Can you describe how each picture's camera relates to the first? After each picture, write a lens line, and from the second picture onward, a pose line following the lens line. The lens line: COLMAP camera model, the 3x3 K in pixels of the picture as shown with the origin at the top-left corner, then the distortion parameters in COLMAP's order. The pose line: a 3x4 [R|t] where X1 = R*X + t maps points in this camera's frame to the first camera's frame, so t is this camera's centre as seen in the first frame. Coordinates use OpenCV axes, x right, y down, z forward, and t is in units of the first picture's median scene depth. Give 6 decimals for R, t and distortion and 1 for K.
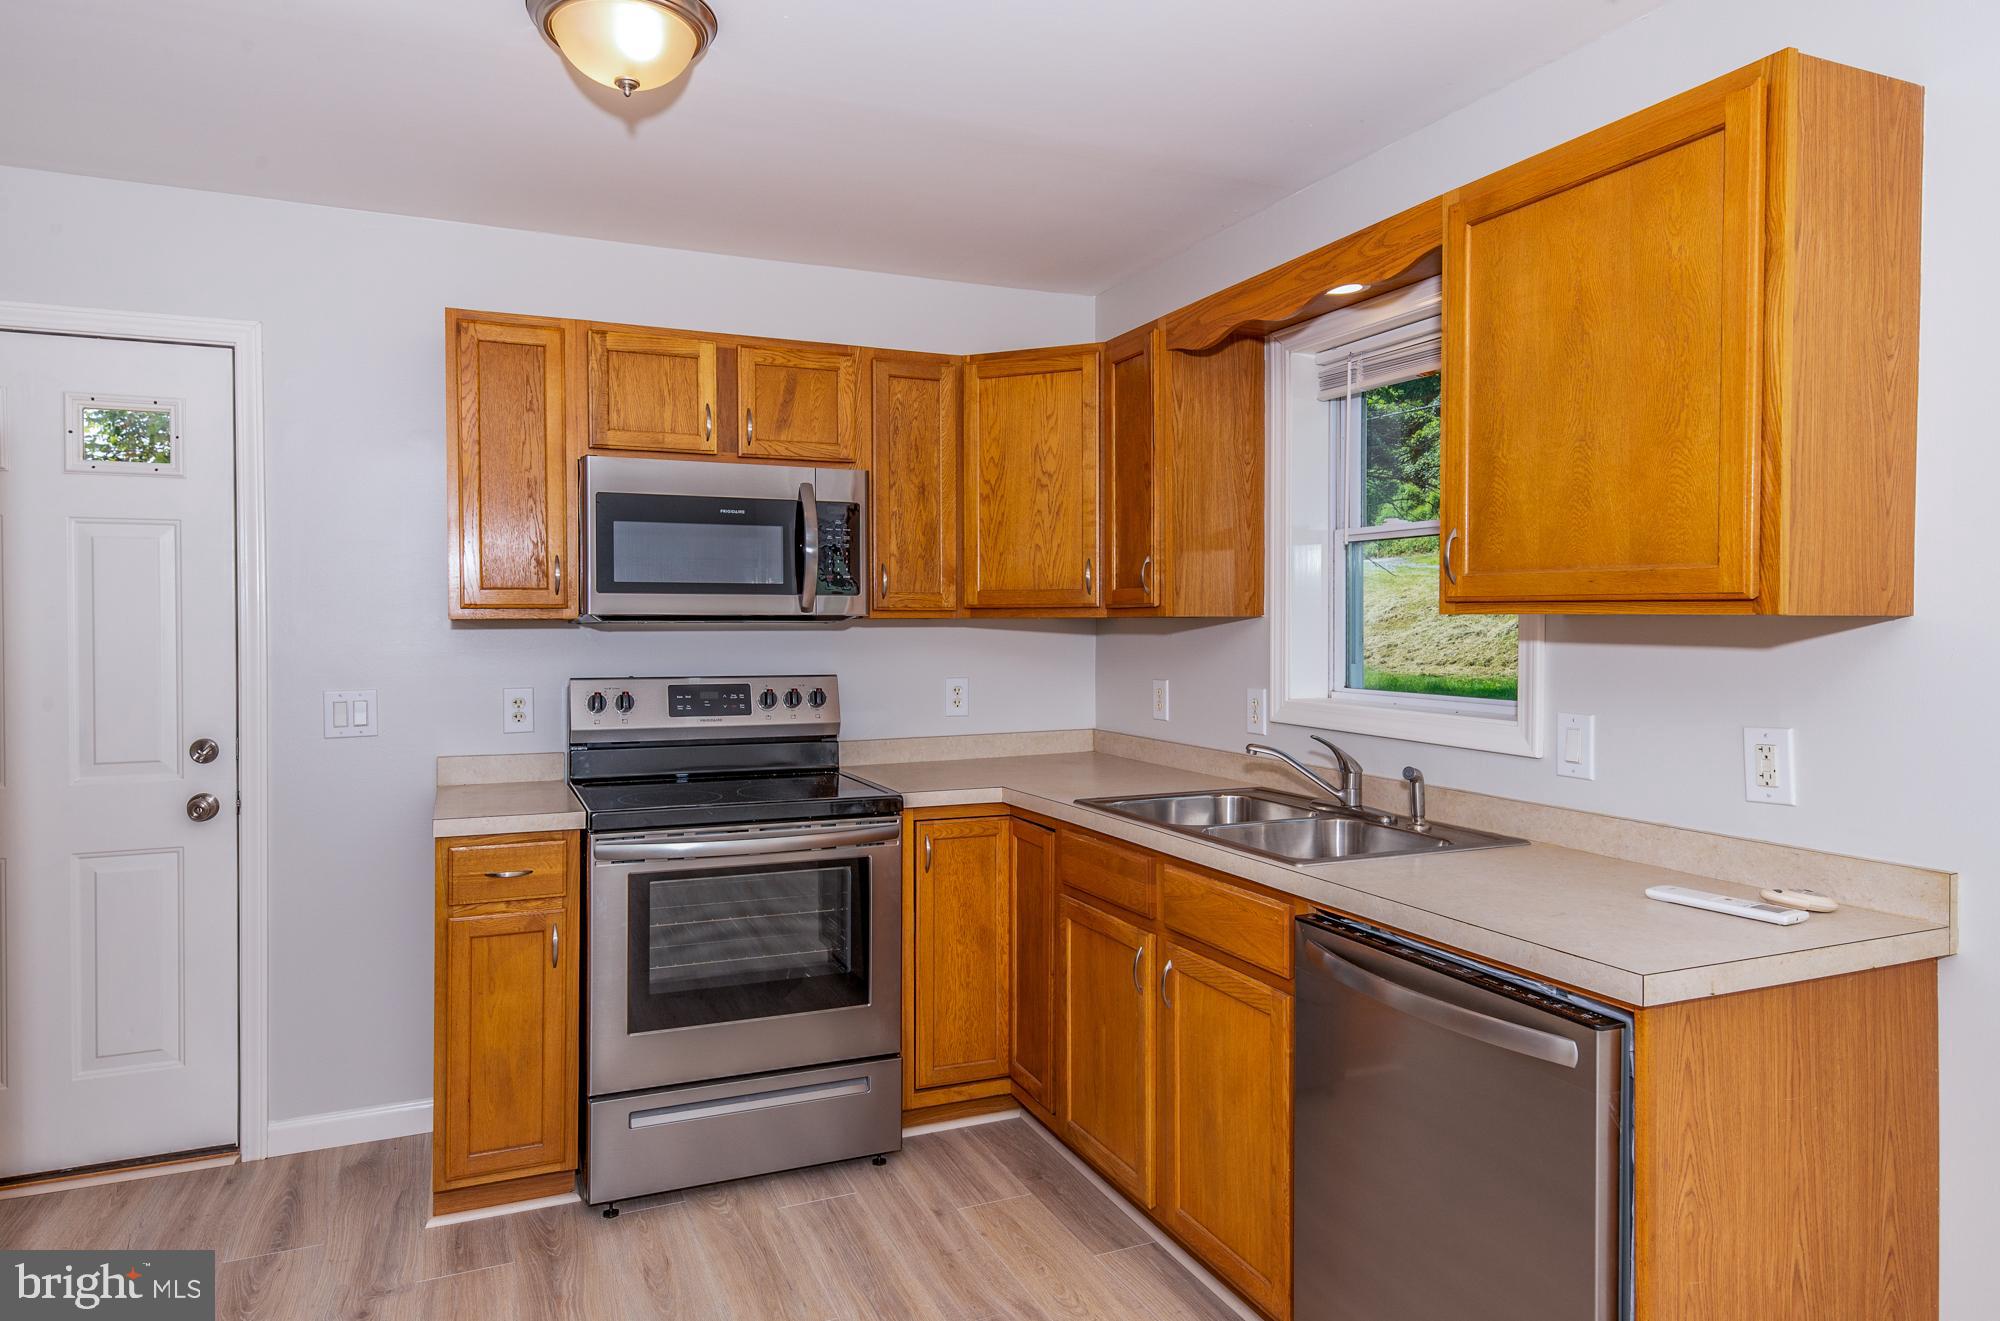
lens RADIAL K [[1217.0, 0, 961.5], [0, 1217.0, 634.4], [0, 0, 1]] dist [0.027089, 0.000214]
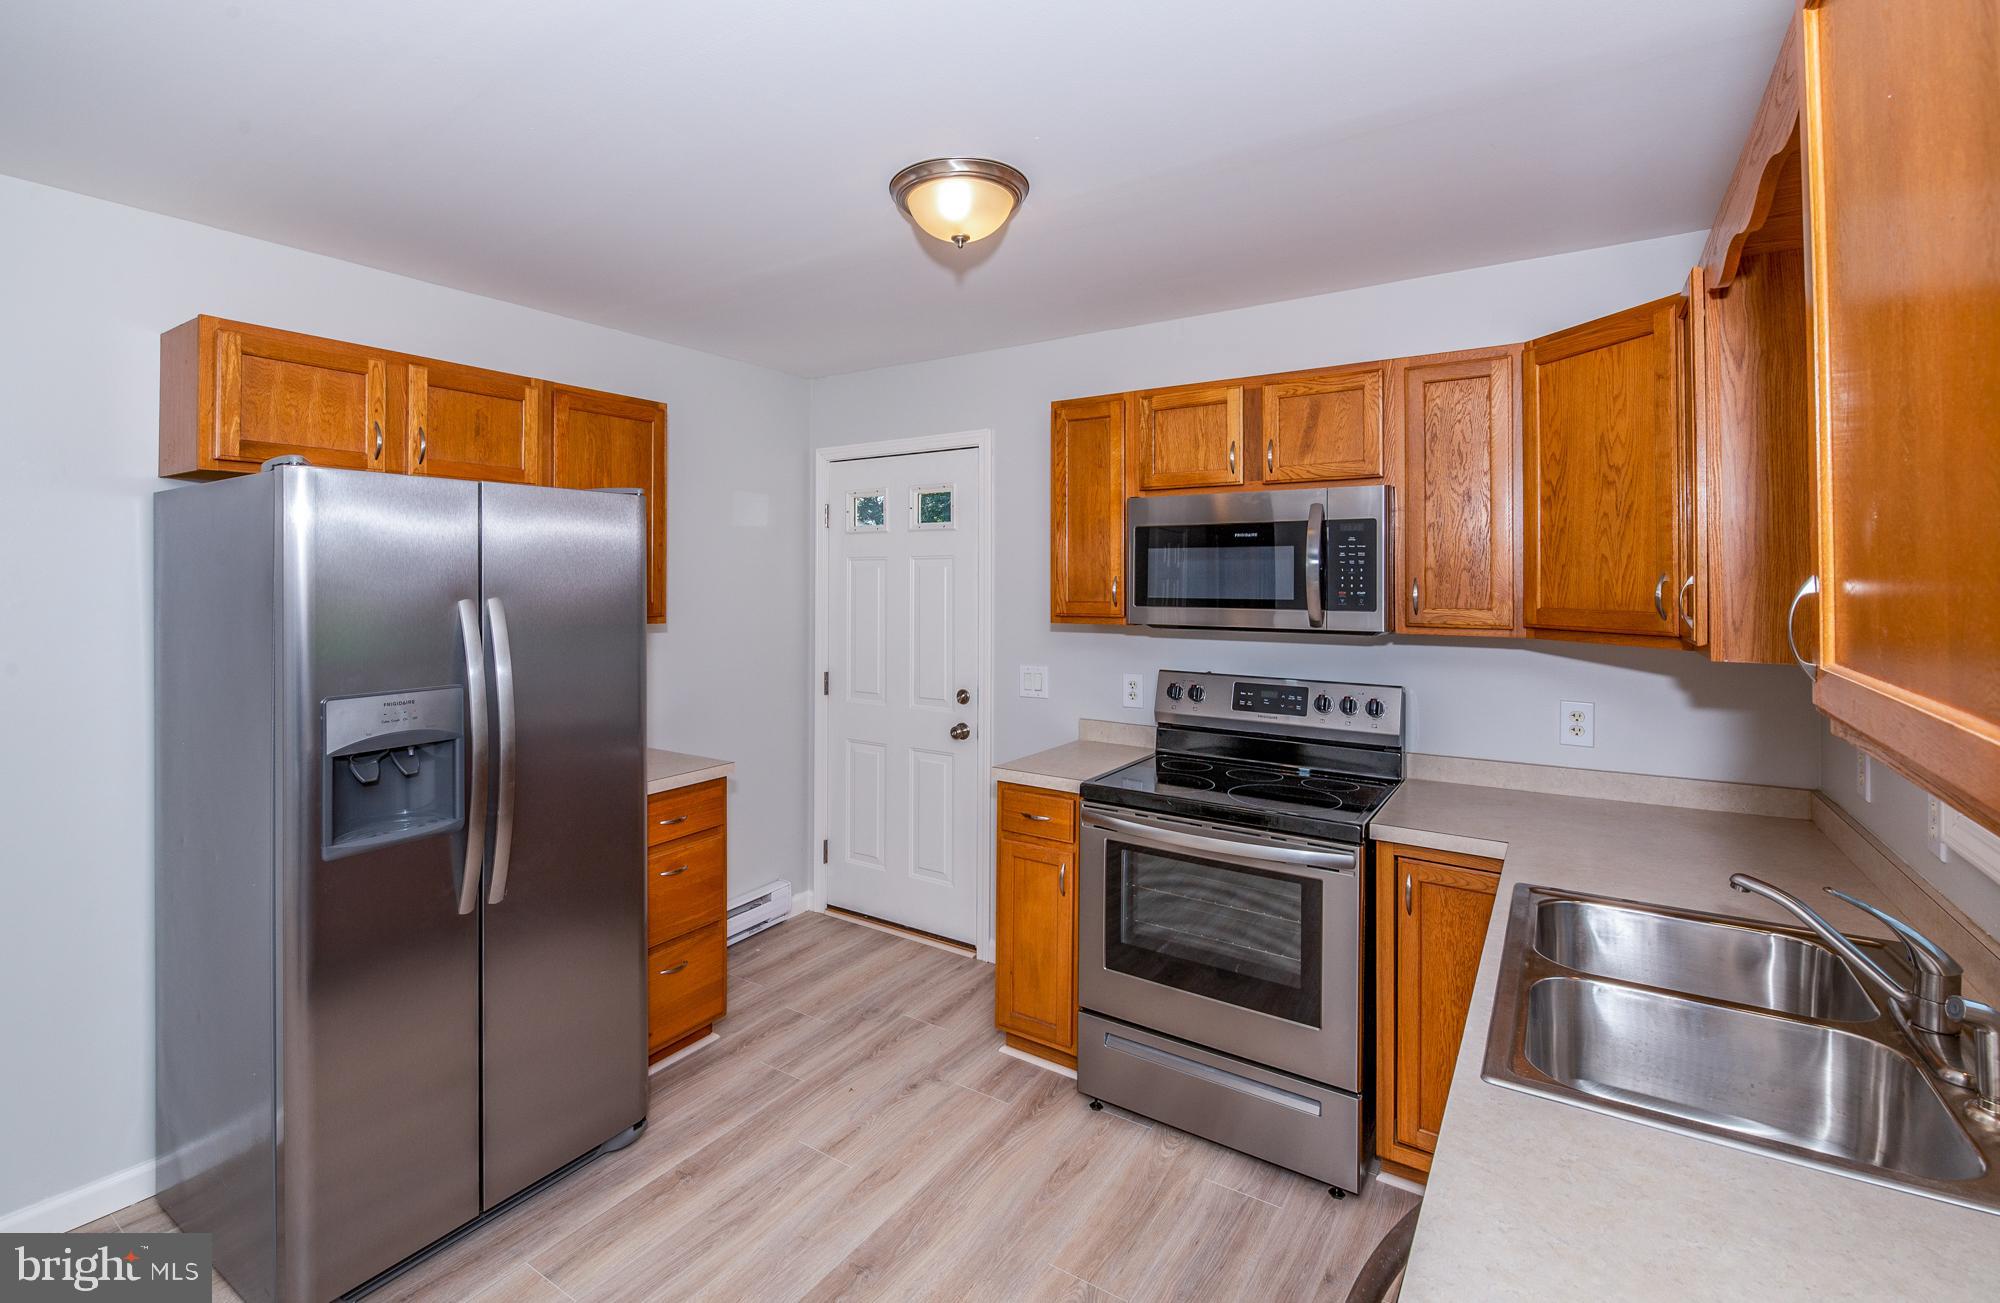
lens RADIAL K [[904.2, 0, 943.1], [0, 904.2, 571.6], [0, 0, 1]] dist [-0.000268, -0.000292]
pose [[0.534700, -0.003561, -0.845035, 0.359095], [-0.012016, 0.999858, -0.011816, -0.053100], [0.844957, 0.016472, 0.534581, 0.318637]]
